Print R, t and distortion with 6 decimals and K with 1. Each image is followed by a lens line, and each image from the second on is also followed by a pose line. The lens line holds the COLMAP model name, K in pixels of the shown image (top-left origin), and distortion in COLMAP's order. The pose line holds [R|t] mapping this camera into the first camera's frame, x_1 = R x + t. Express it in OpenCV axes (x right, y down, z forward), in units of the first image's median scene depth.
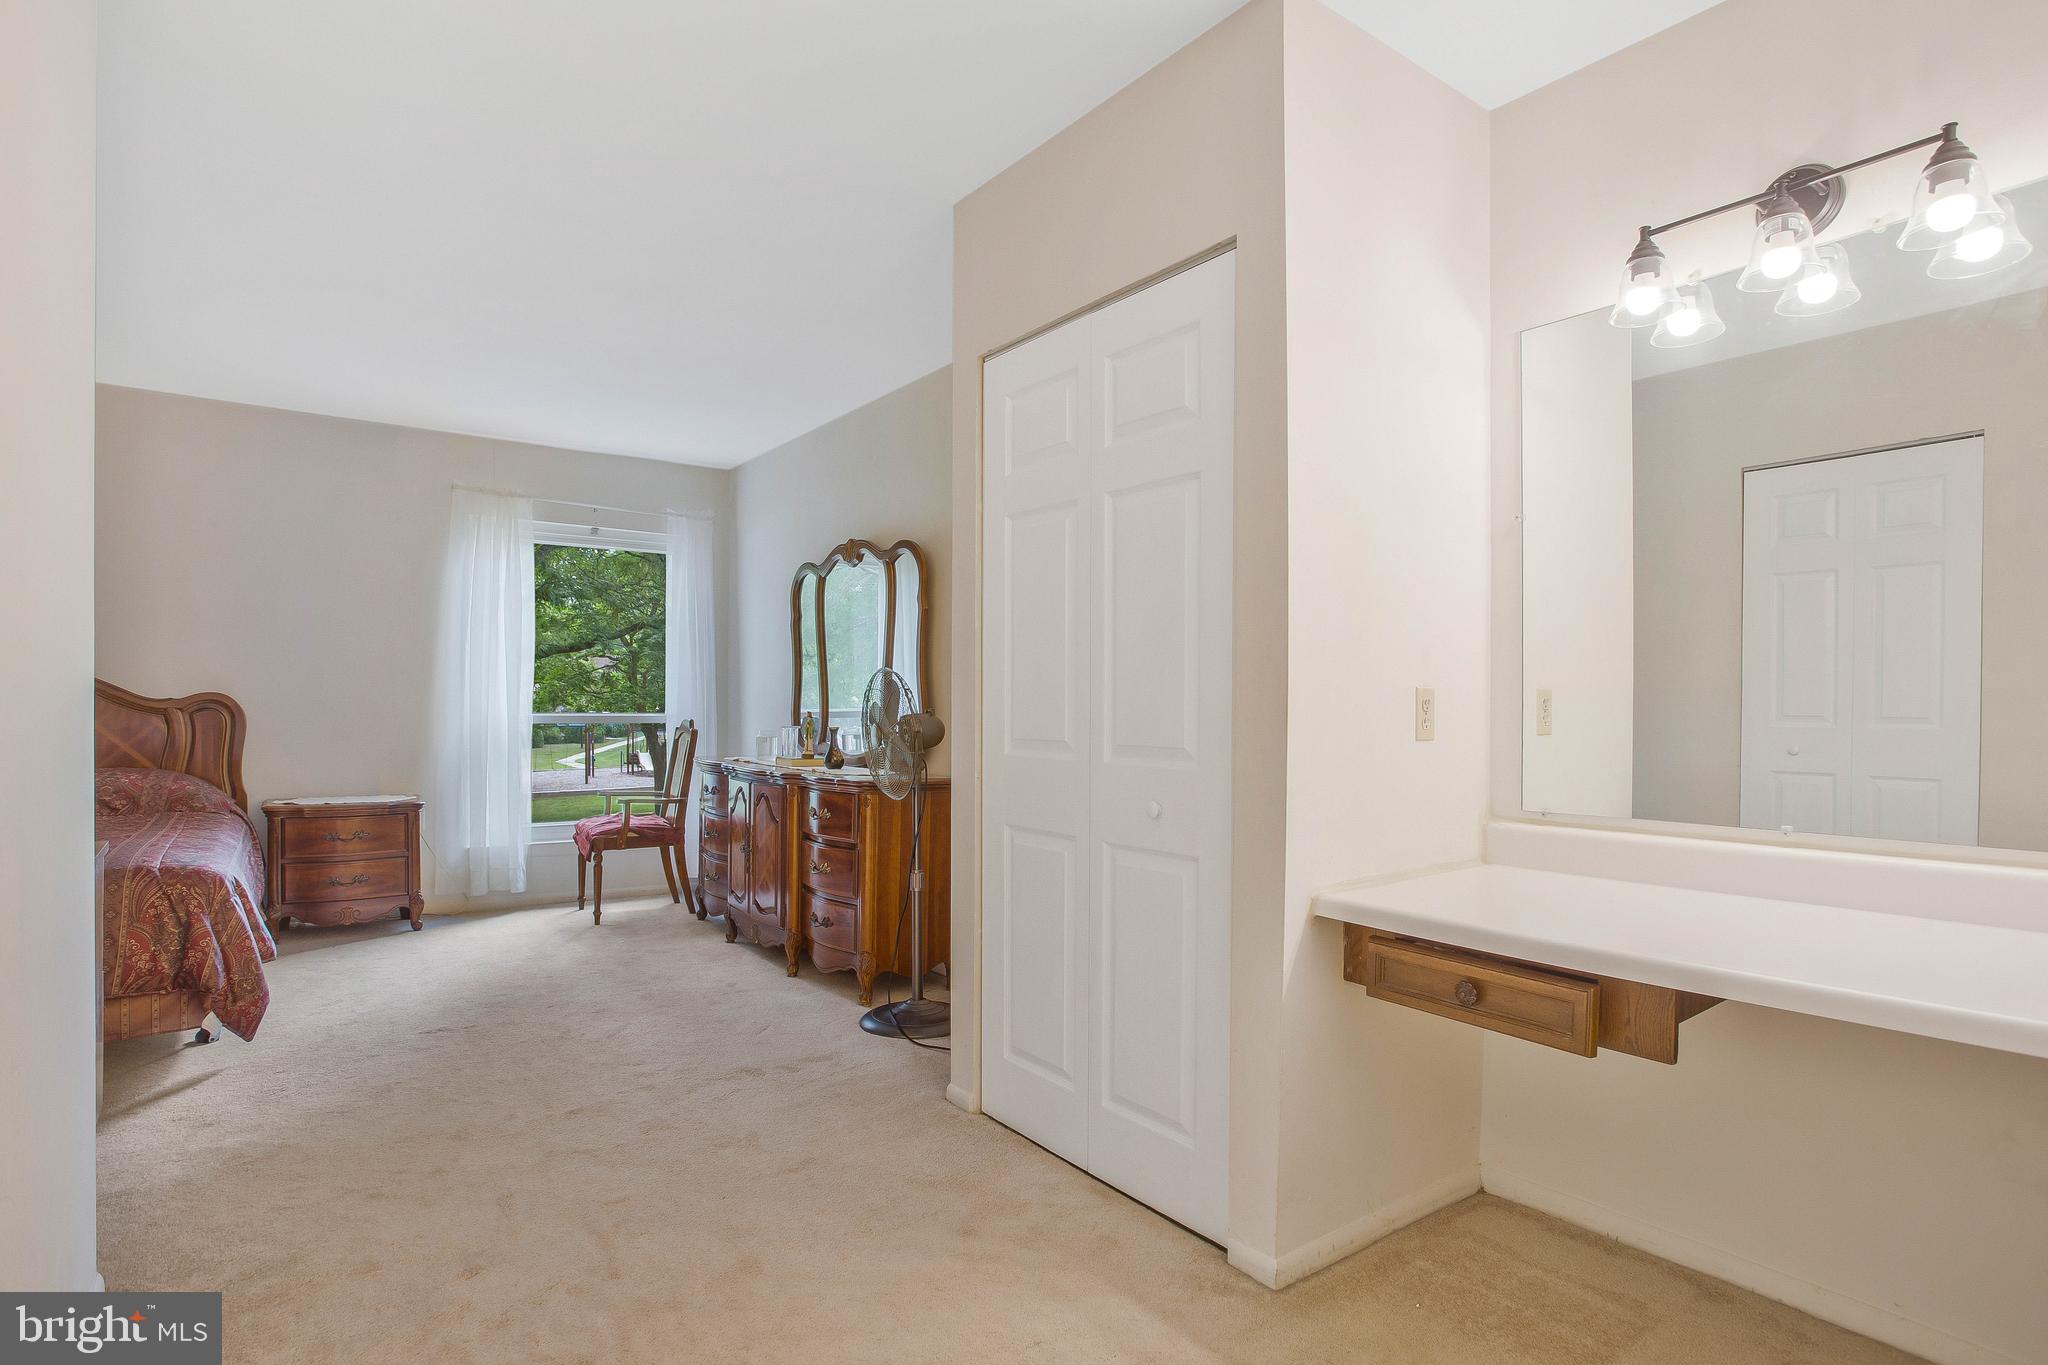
lens RADIAL K [[1066.7, 0, 1035.5], [0, 1066.7, 715.3], [0, 0, 1]] dist [-0.003363, -0.000423]
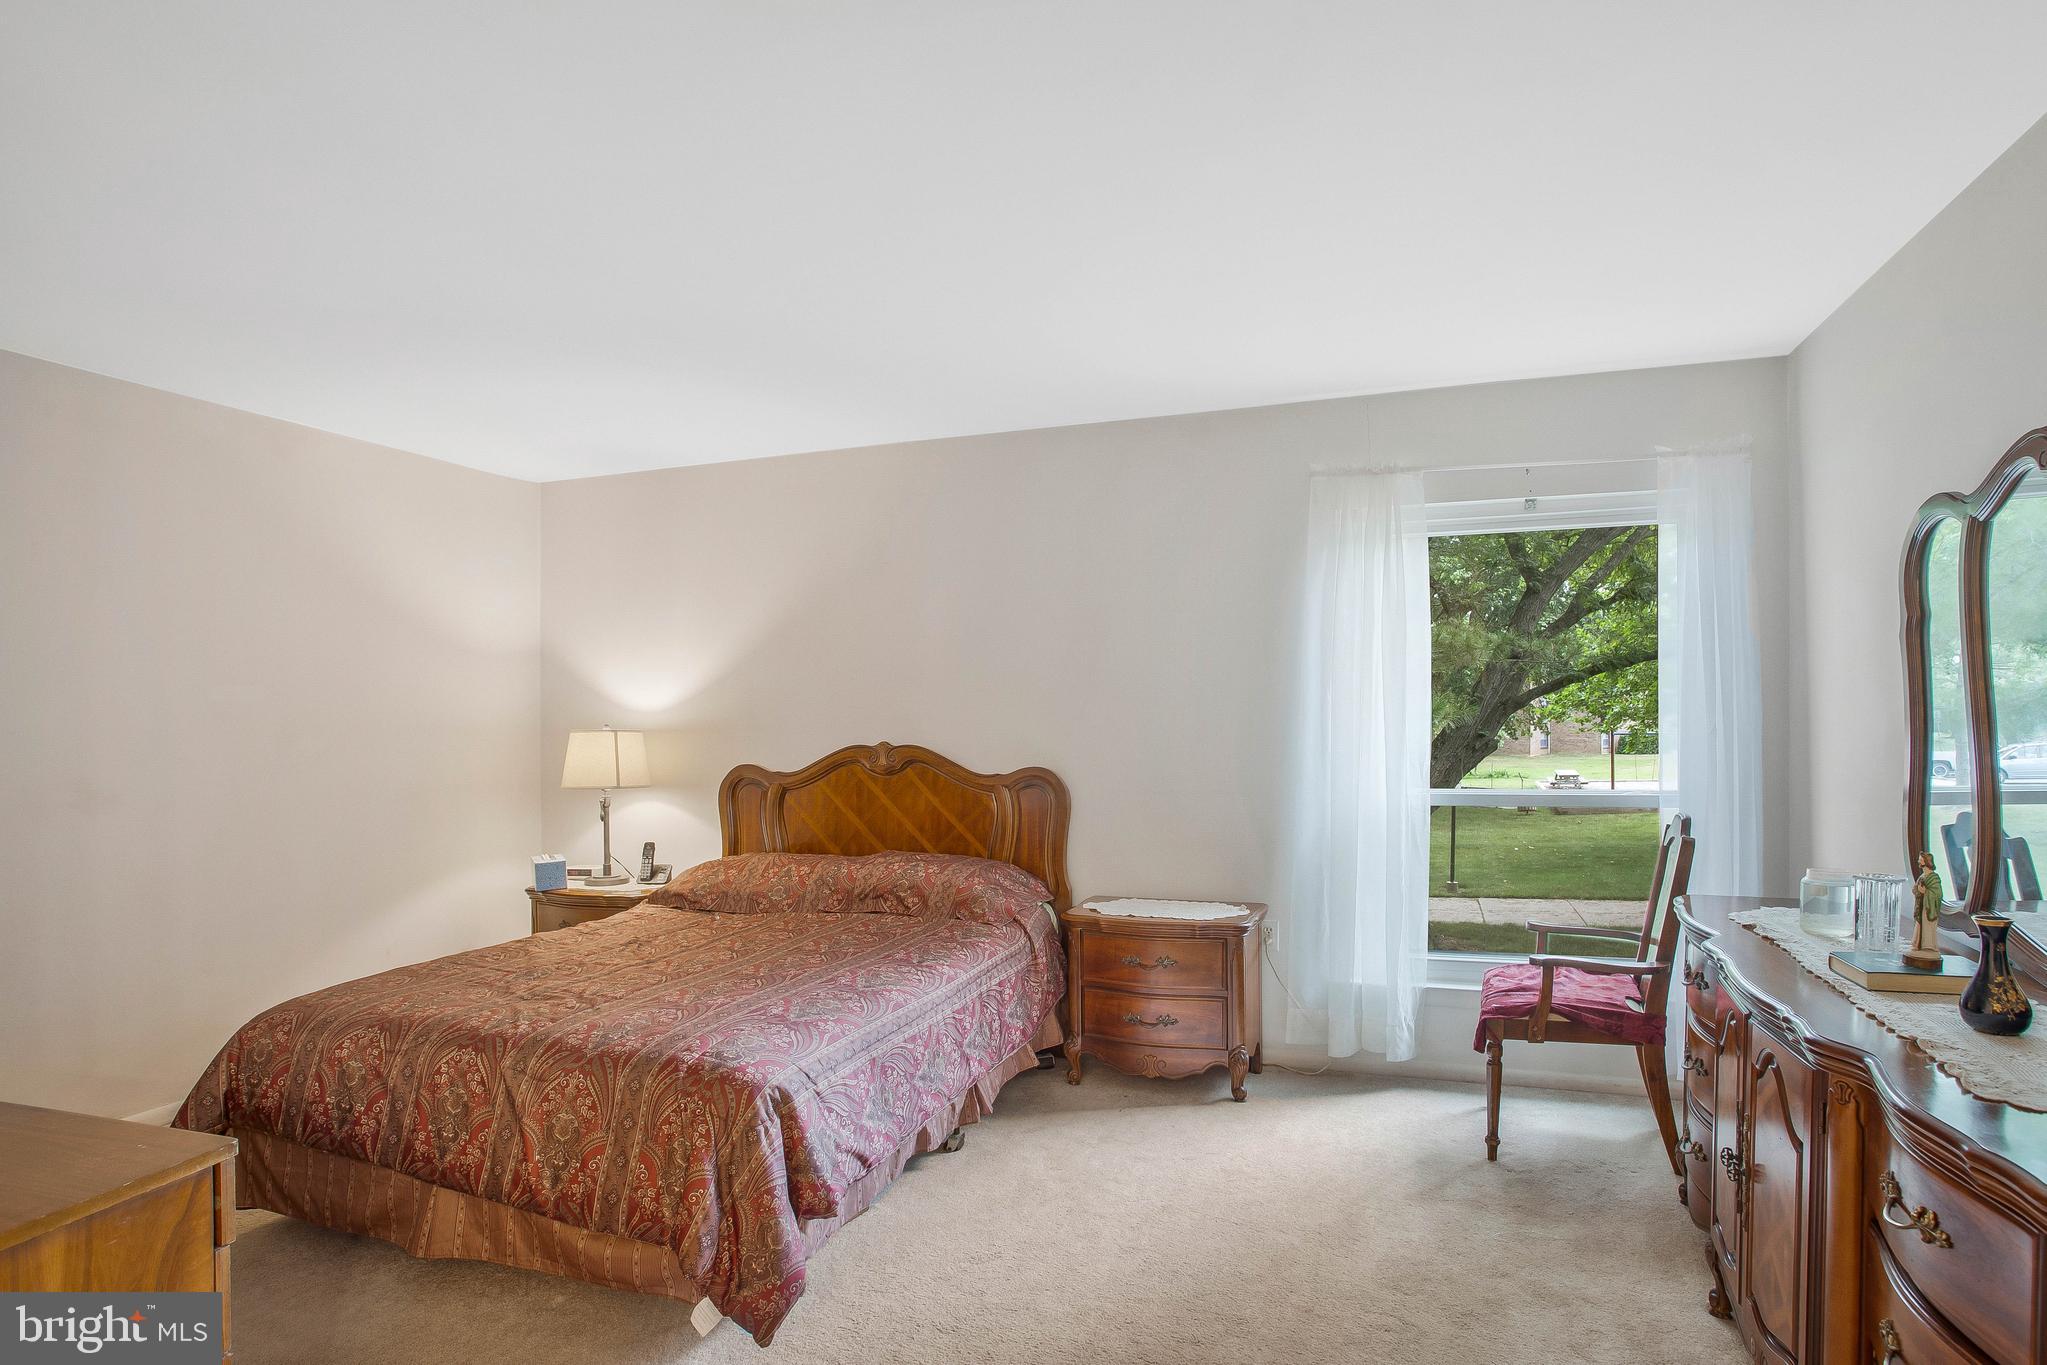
lens RADIAL K [[1053.8, 0, 1024.7], [0, 1053.8, 706.1], [0, 0, 1]] dist [-0.054786, 0.034879]
pose [[0.534790, -0.007699, -0.844950, -0.059980], [0.001221, 0.999964, -0.008338, -0.055681], [0.844984, 0.003427, 0.534781, 0.481388]]
